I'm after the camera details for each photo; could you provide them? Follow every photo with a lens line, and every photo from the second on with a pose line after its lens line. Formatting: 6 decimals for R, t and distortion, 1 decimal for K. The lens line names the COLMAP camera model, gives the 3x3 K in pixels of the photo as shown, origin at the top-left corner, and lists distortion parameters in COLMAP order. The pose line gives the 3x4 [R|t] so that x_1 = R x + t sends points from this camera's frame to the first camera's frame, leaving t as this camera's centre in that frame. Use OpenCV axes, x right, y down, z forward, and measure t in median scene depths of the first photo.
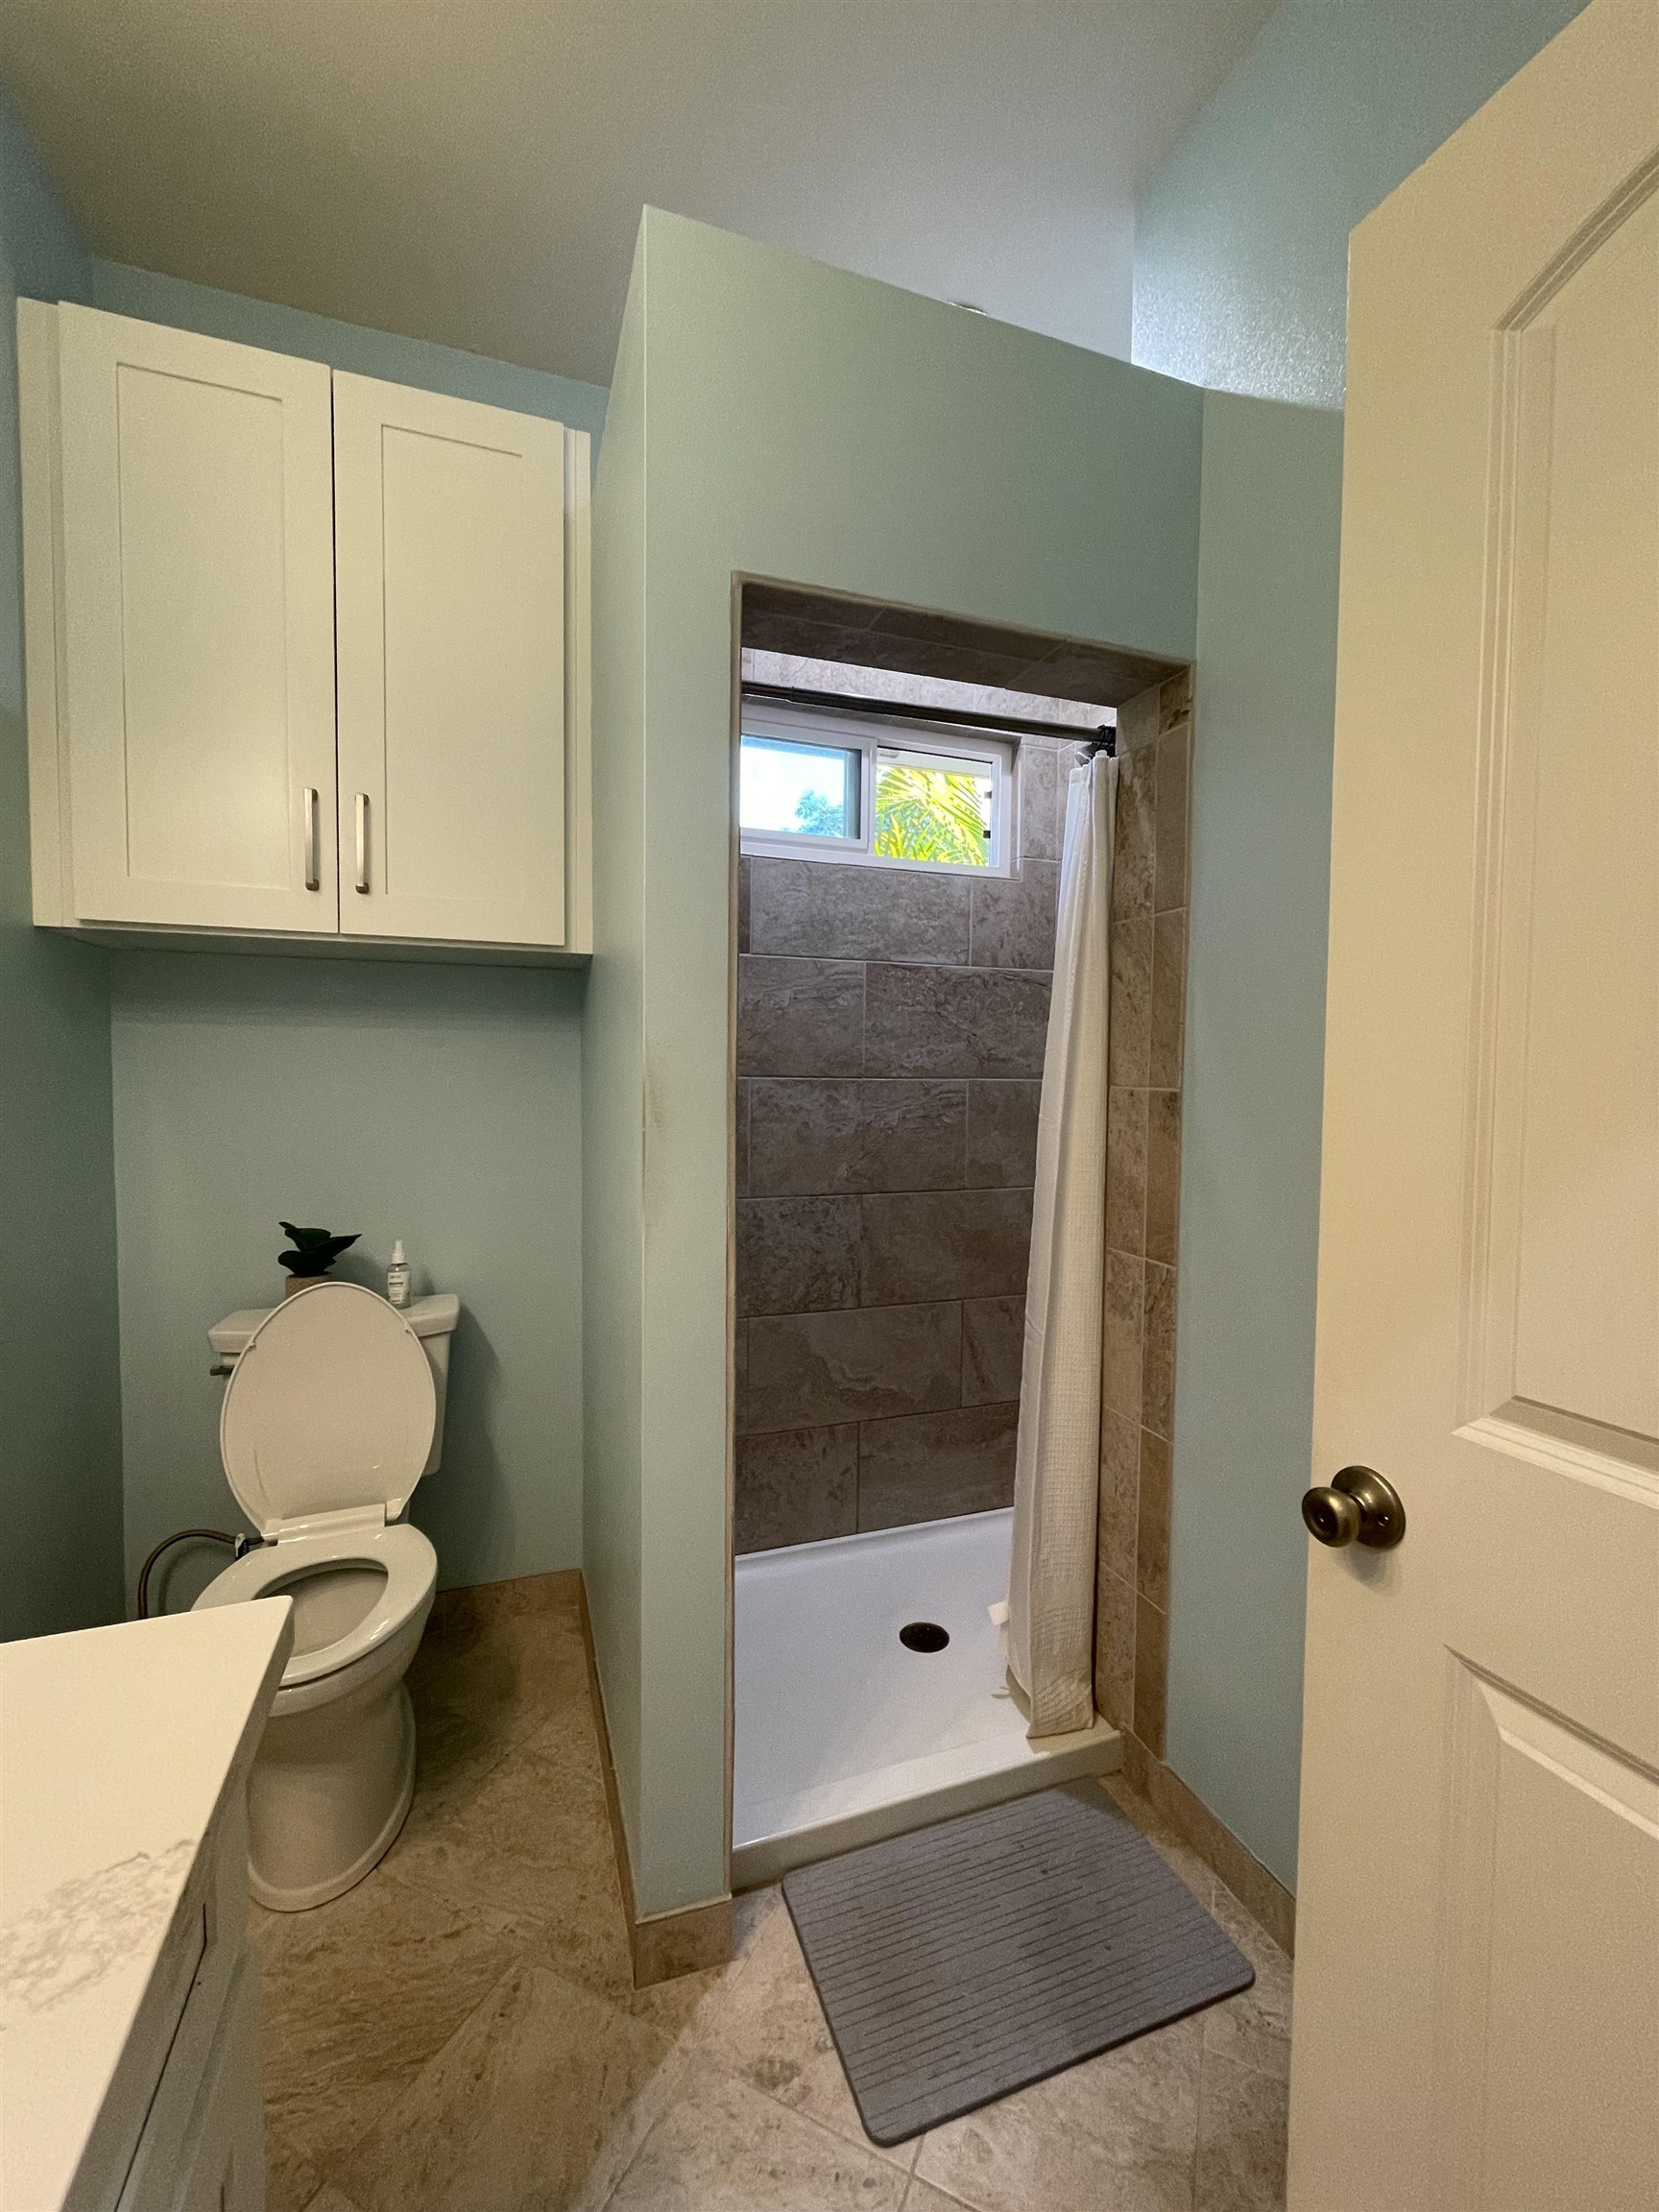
lens RADIAL K [[902.2, 0, 829.5], [0, 902.2, 1106.0], [0, 0, 1]] dist [-0.001612, -0.000691]
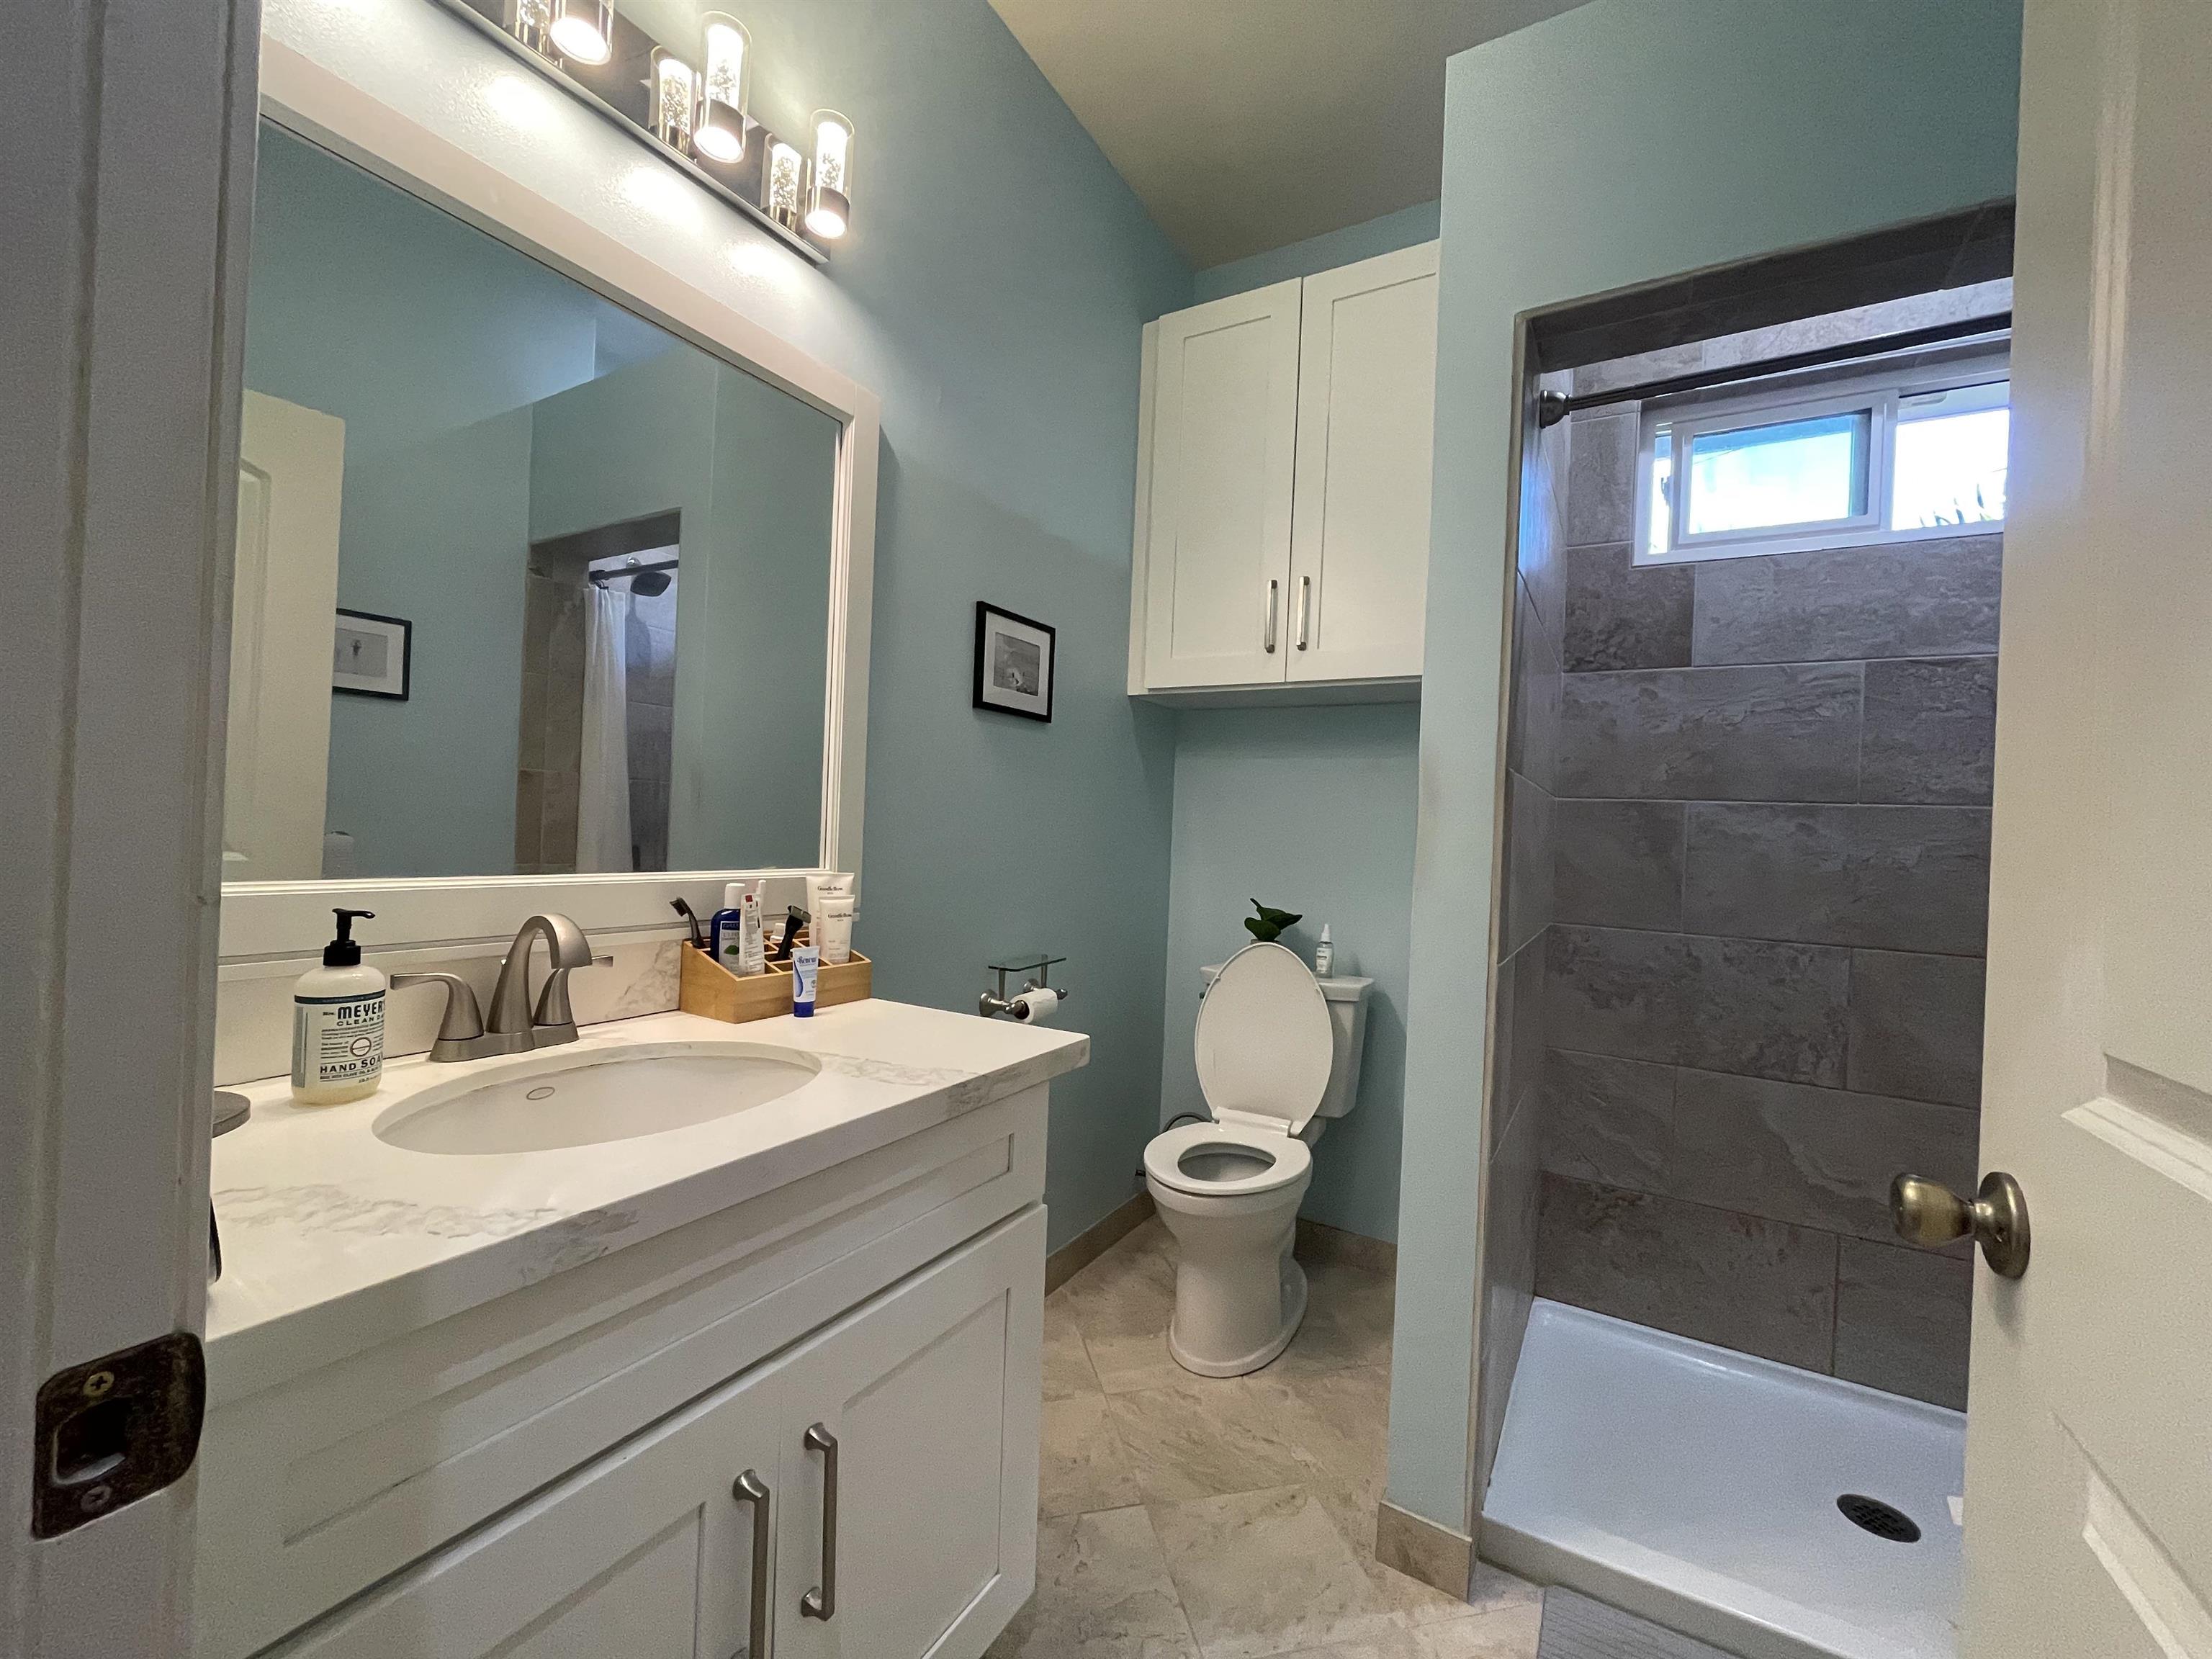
lens RADIAL K [[902.2, 0, 1105.7], [0, 902.2, 823.3], [0, 0, 1]] dist [-0.001612, -0.000691]
pose [[0.631842, 0.013438, -0.774981, 0.329613], [-0.068202, 0.996935, -0.038318, 0.088228], [0.772091, 0.077066, 0.630822, -0.042497]]
